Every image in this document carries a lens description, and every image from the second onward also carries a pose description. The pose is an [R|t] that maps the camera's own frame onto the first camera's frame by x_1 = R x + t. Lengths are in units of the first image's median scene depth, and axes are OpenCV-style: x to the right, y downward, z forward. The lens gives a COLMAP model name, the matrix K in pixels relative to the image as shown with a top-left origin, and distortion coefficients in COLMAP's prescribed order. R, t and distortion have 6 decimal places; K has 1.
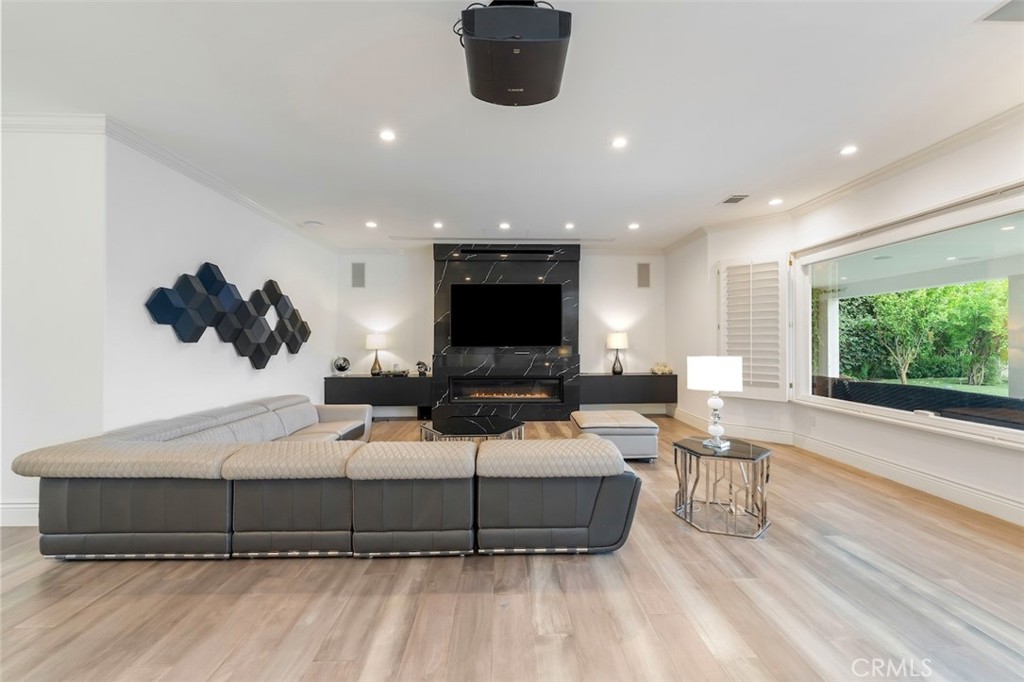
lens RADIAL K [[407.4, 0, 513.4], [0, 407.4, 343.1], [0, 0, 1]] dist [-0.002033, -0.002429]
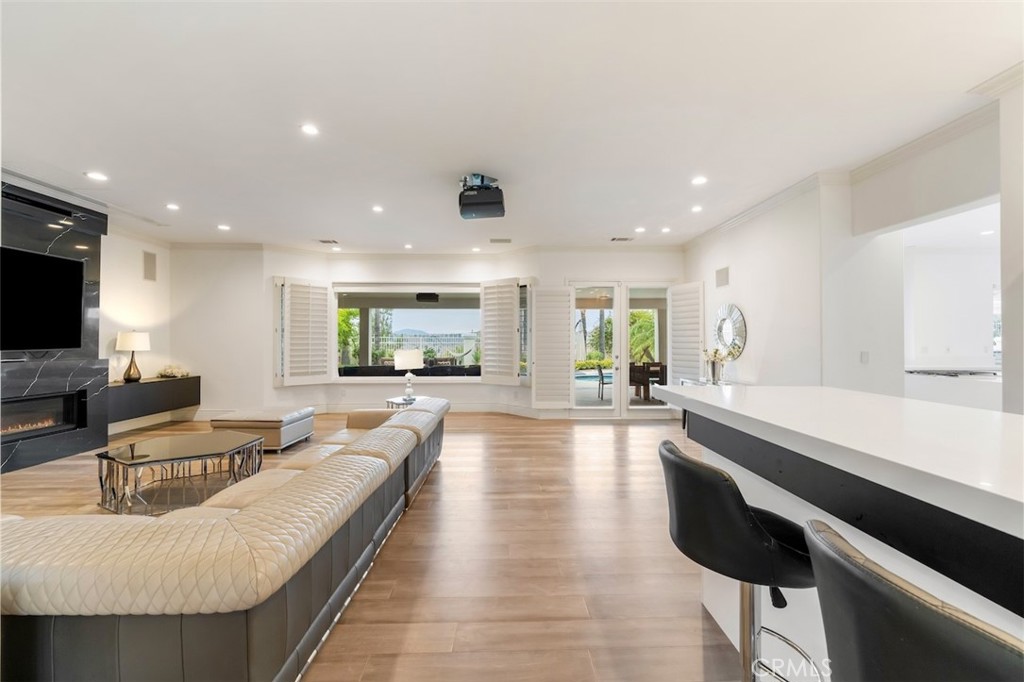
lens RADIAL K [[407.4, 0, 513.0], [0, 407.4, 340.0], [0, 0, 1]] dist [-0.002033, -0.002429]
pose [[0.008723, 0.008451, 0.999926, -0.587558], [0.002248, 0.999962, -0.008471, 0.000528], [-0.999959, 0.002322, 0.008704, 0.229768]]
